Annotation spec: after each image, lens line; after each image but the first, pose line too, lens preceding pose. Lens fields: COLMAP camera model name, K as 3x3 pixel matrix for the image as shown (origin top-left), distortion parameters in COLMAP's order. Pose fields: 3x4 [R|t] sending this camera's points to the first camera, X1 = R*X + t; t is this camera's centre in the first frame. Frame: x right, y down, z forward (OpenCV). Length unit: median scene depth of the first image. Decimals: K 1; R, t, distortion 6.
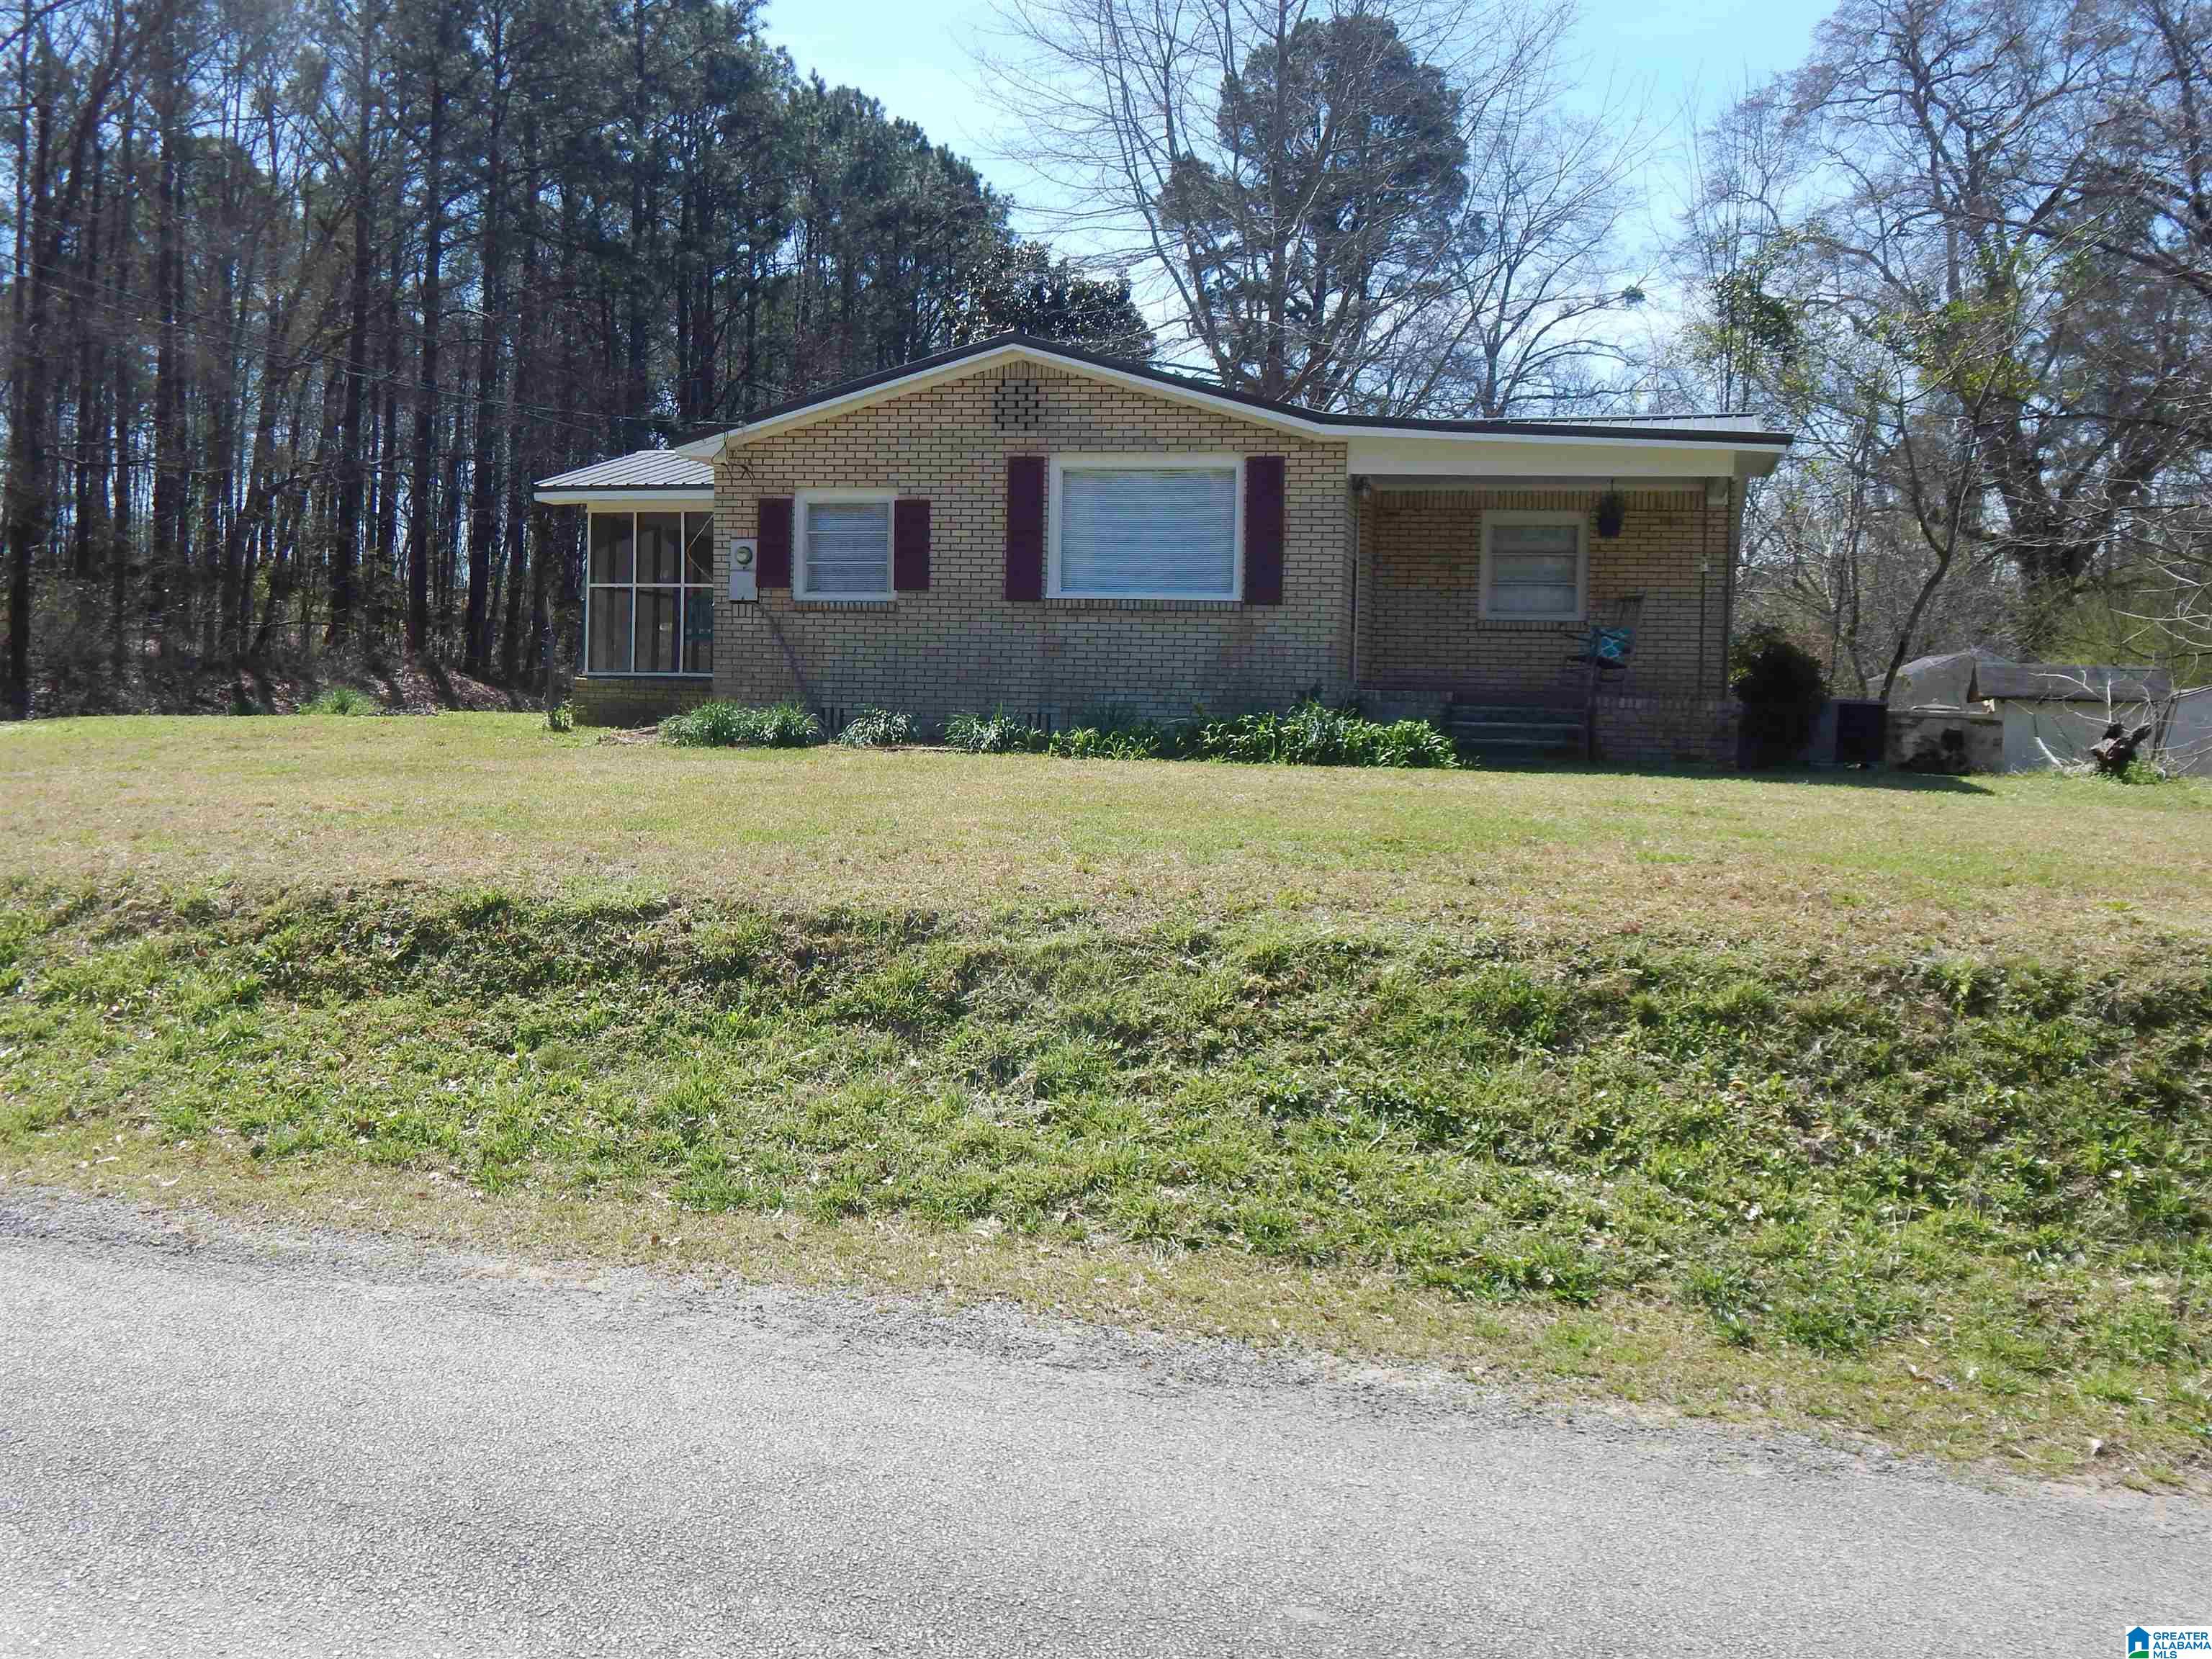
lens RADIAL K [[2153.2, 0, 1106.0], [0, 2153.2, 829.5], [0, 0, 1]] dist [-0.019950, 0.004333]
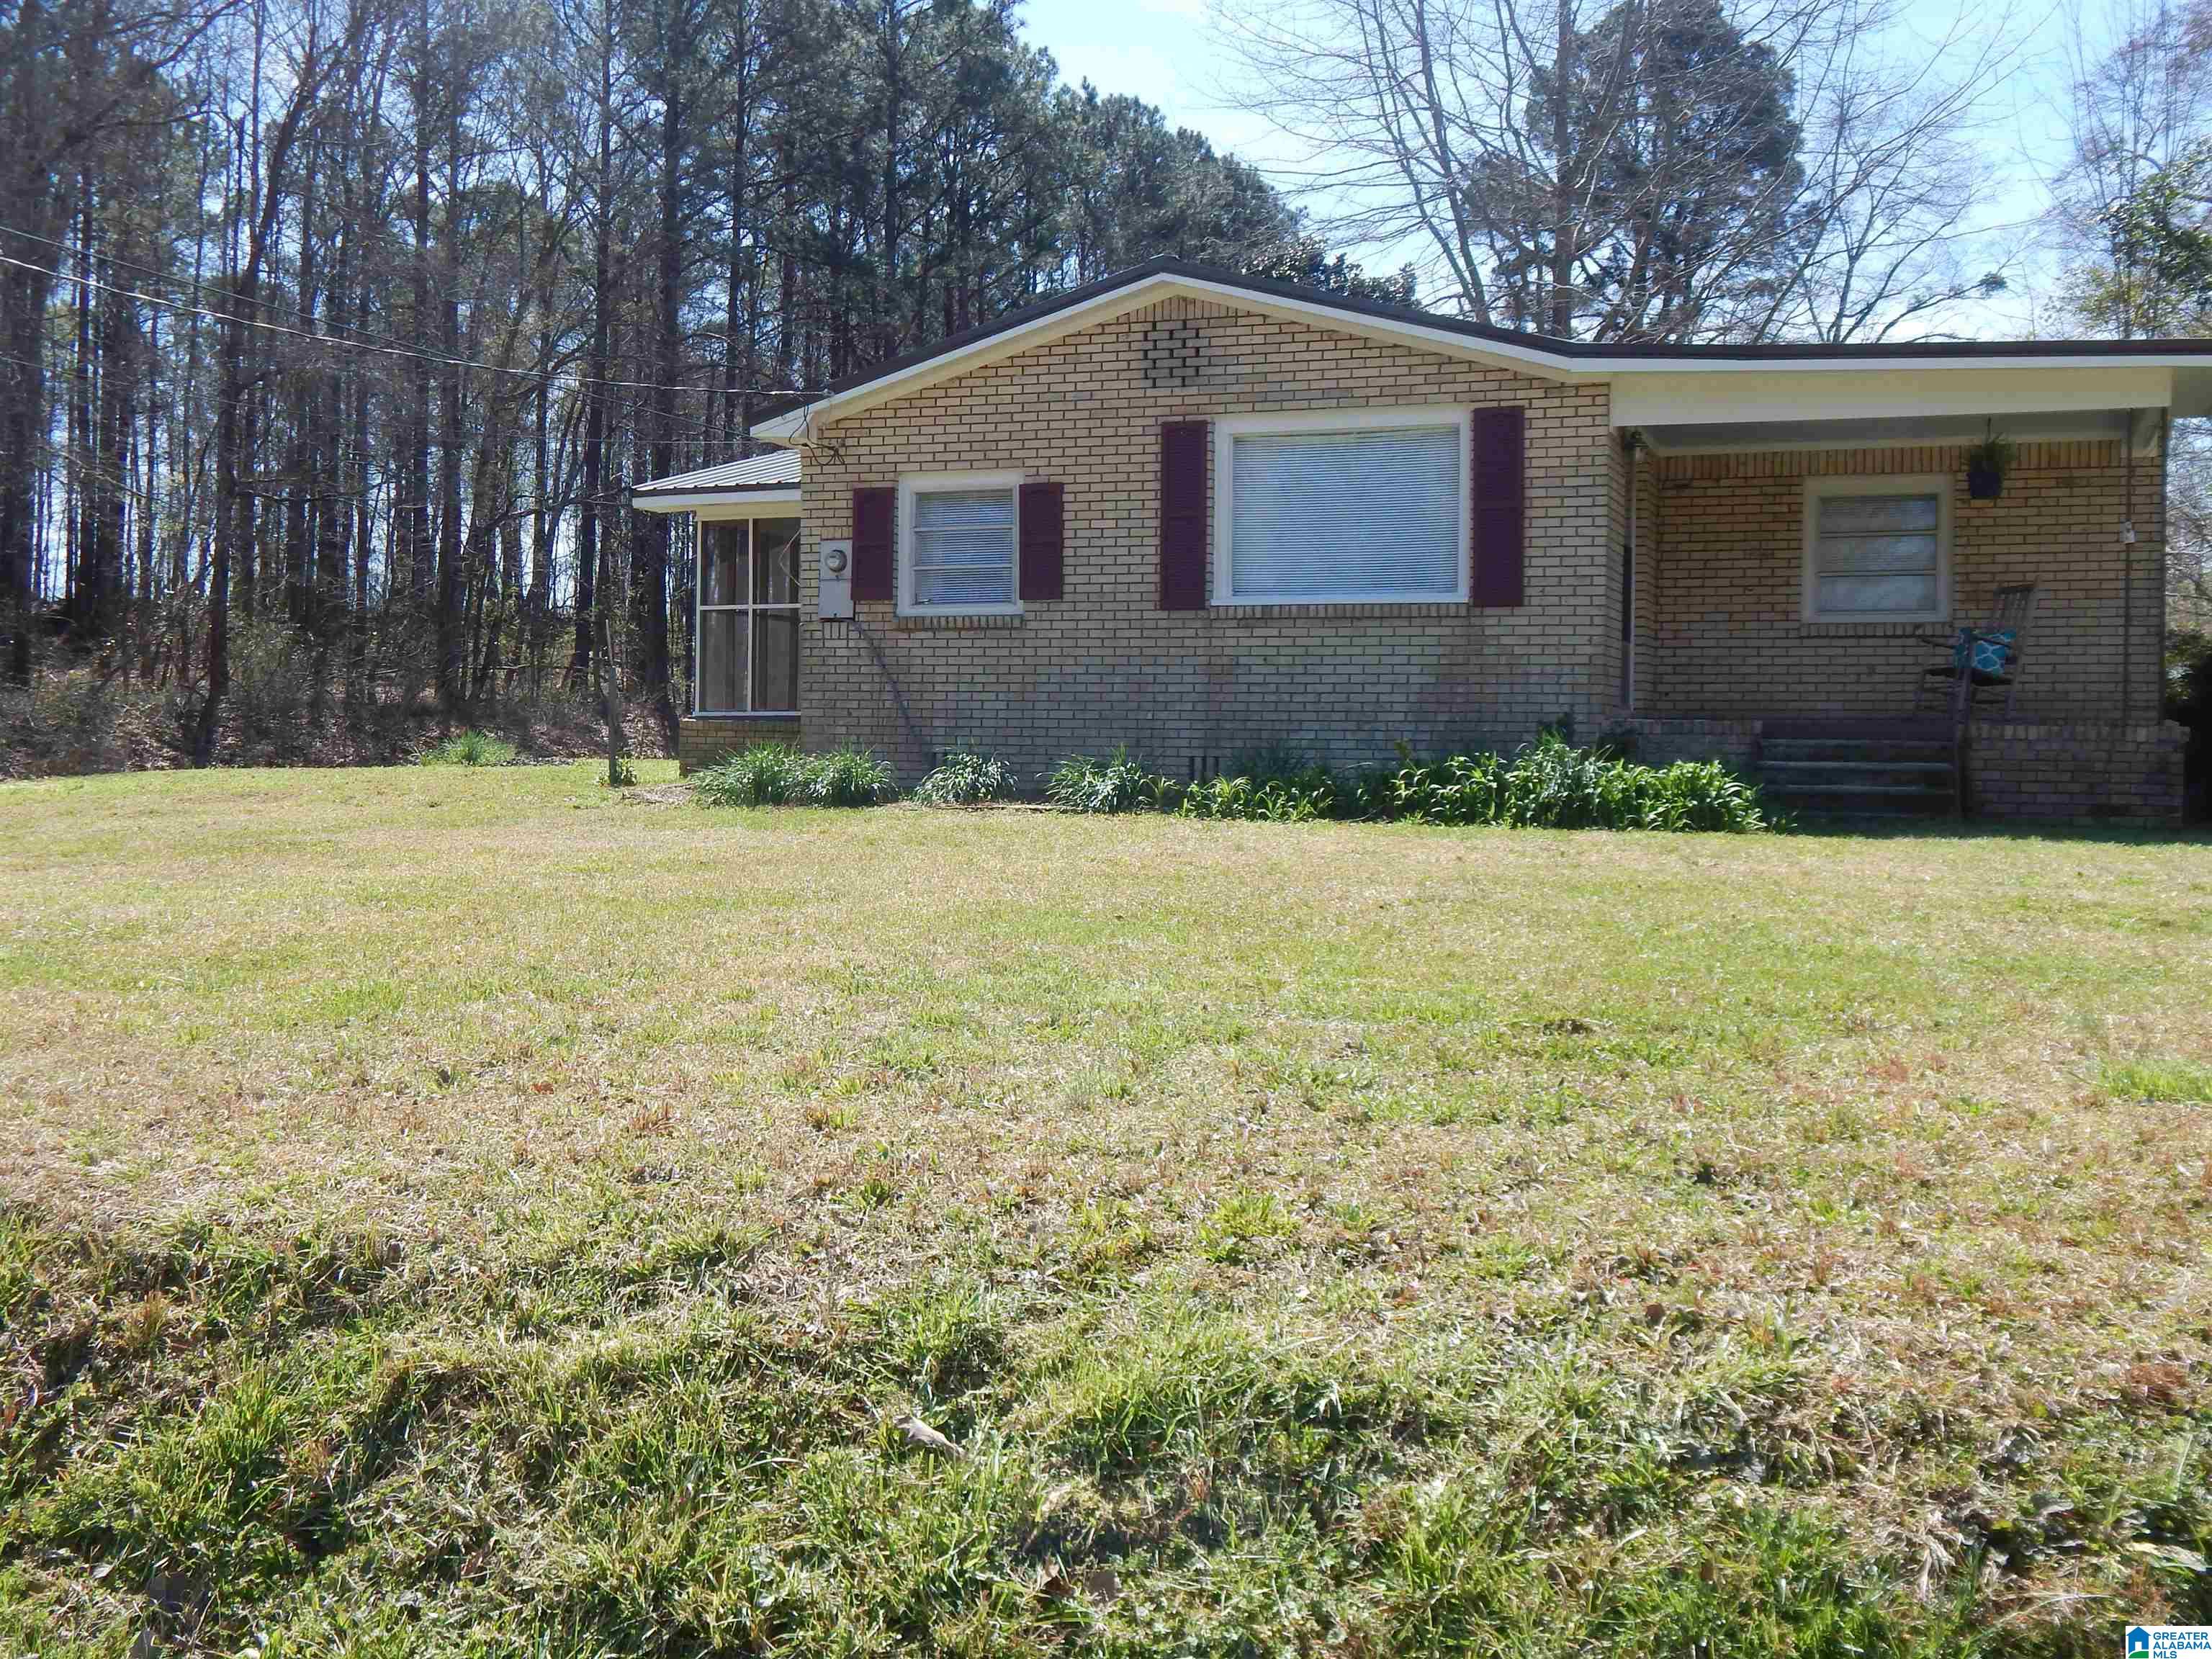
lens RADIAL K [[2178.3, 0, 1106.0], [0, 2178.3, 829.5], [0, 0, 1]] dist [-0.014723, -0.005221]
pose [[0.988997, -0.007160, -0.147765, 0.048548], [0.004389, 0.999809, -0.019069, -0.013624], [0.147873, 0.018210, 0.988839, 0.233809]]
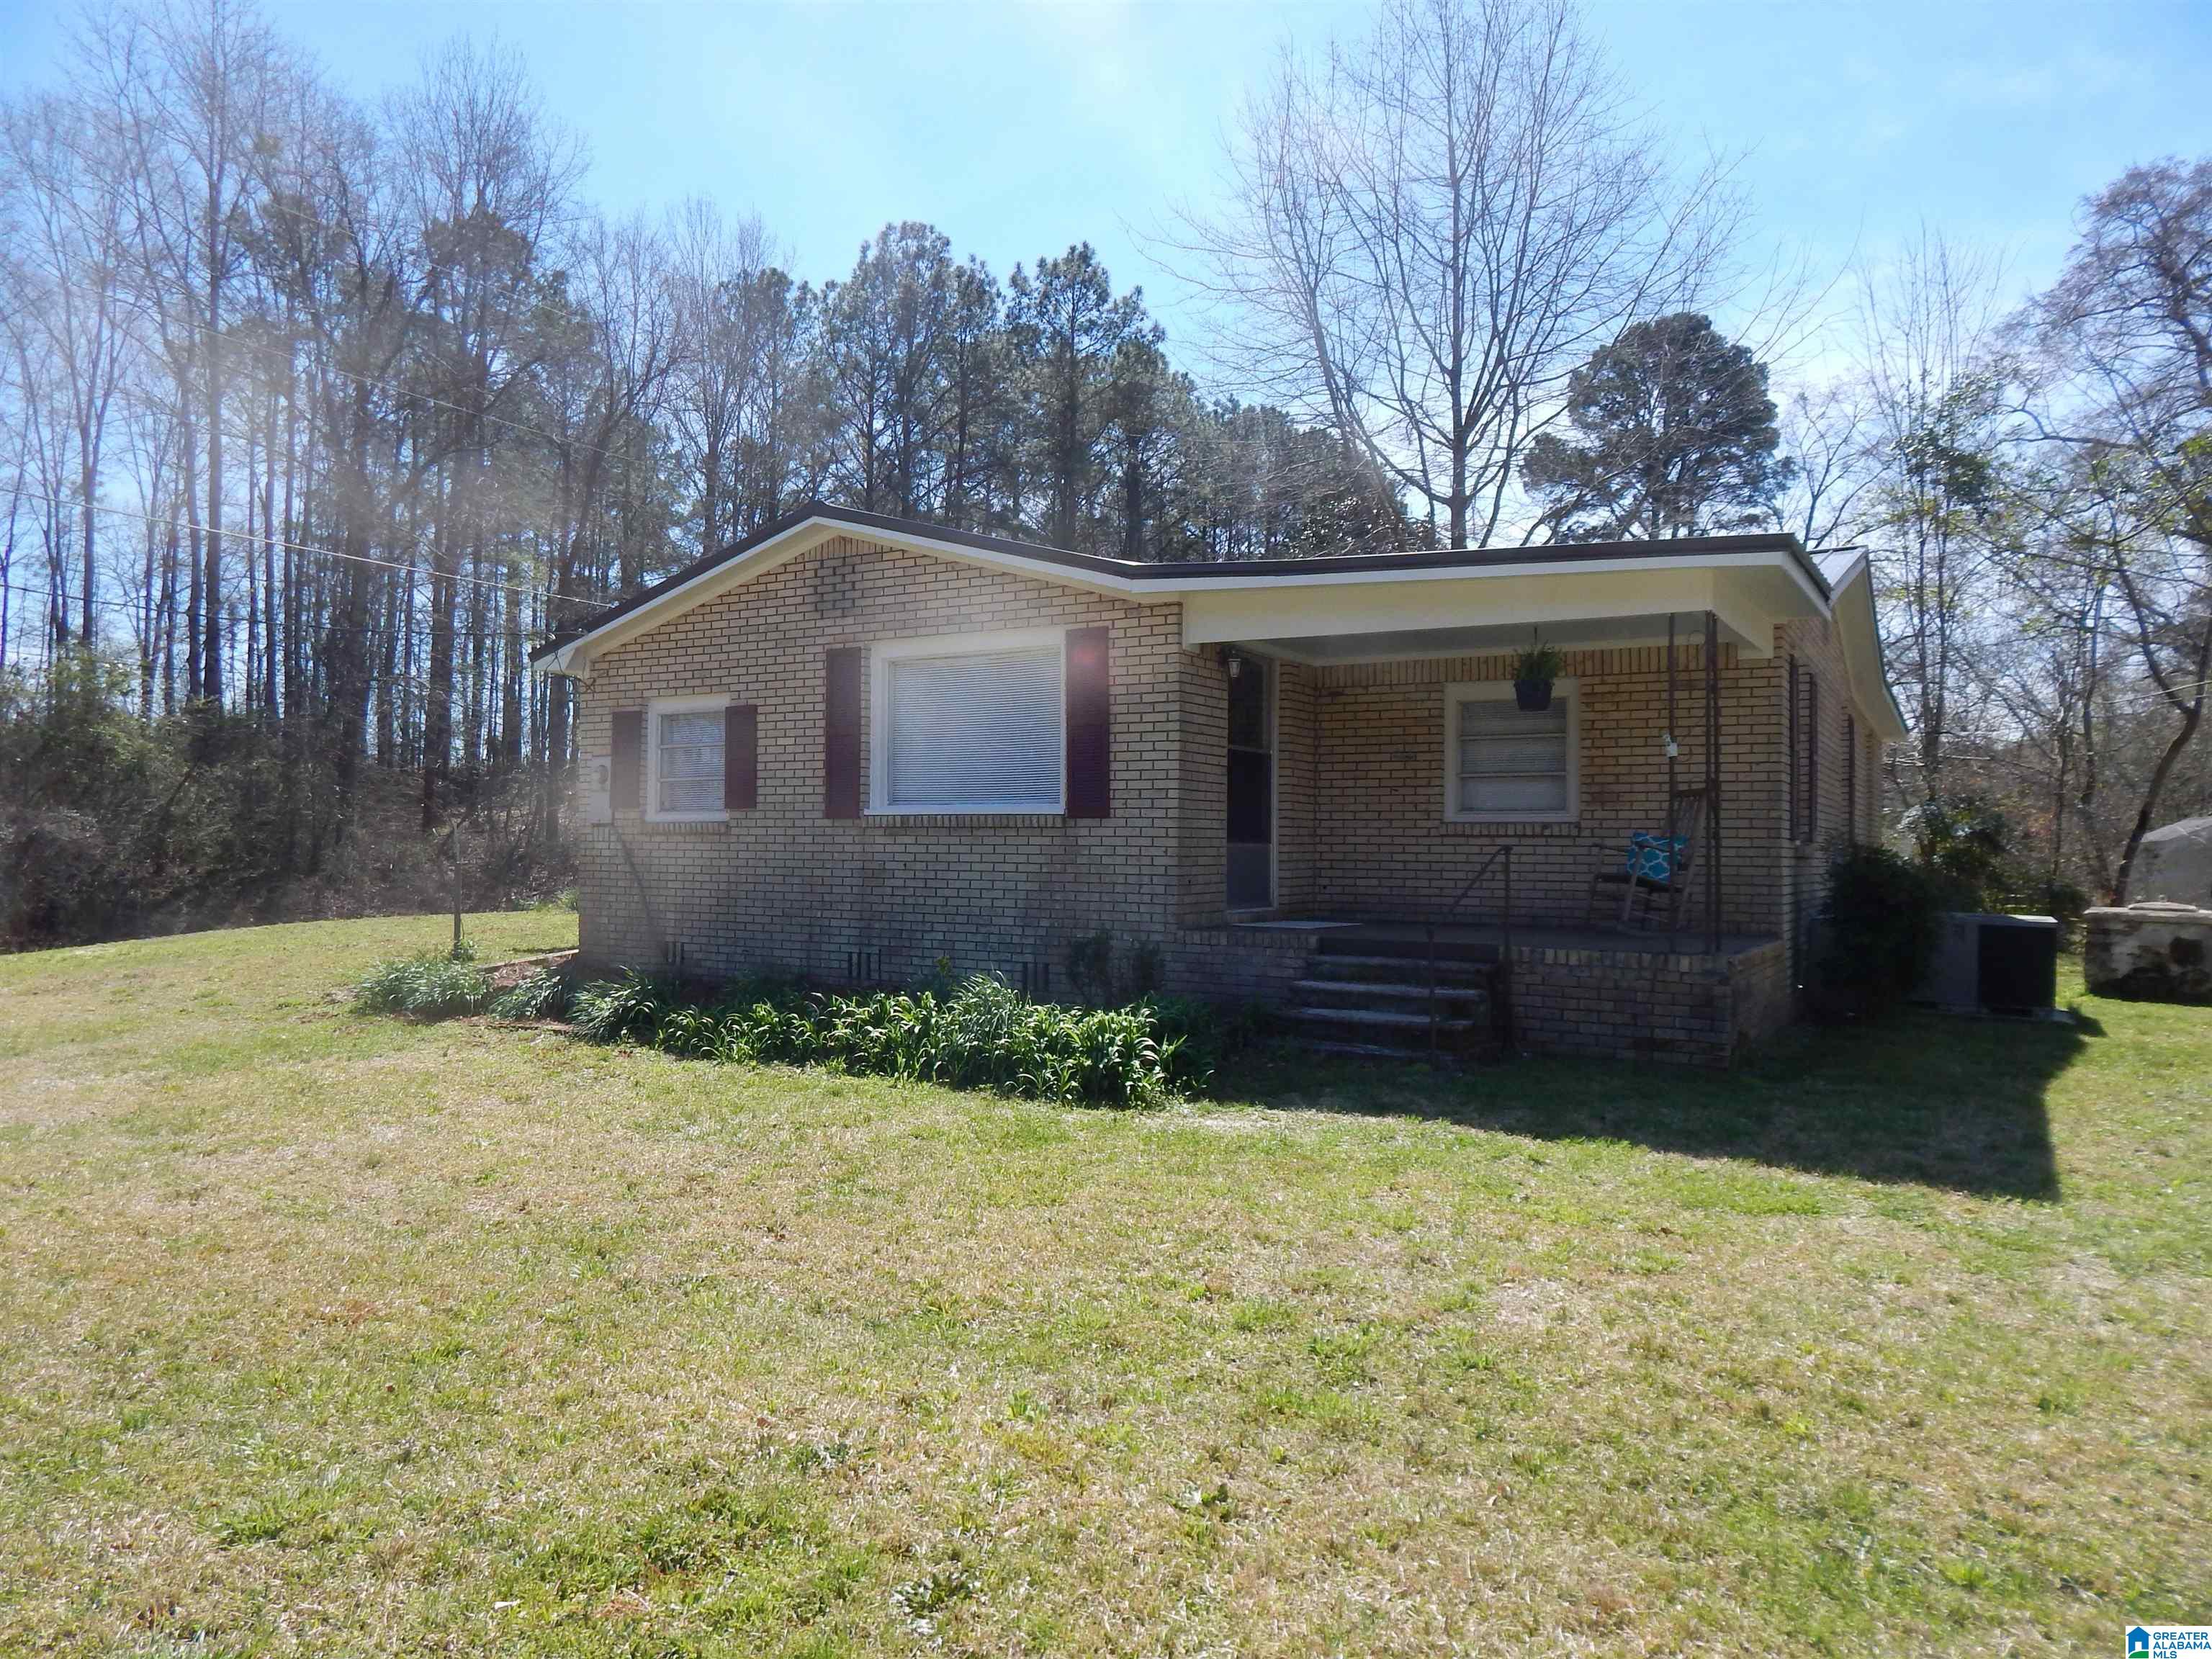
lens RADIAL K [[1446.2, 0, 1106.0], [0, 1446.2, 829.5], [0, 0, 1]] dist [-0.018200, -0.000934]
pose [[0.953147, -0.021583, -0.301737, 0.230009], [0.000894, 0.997648, -0.068537, -0.063322], [0.302507, 0.065056, 0.950924, 0.496425]]
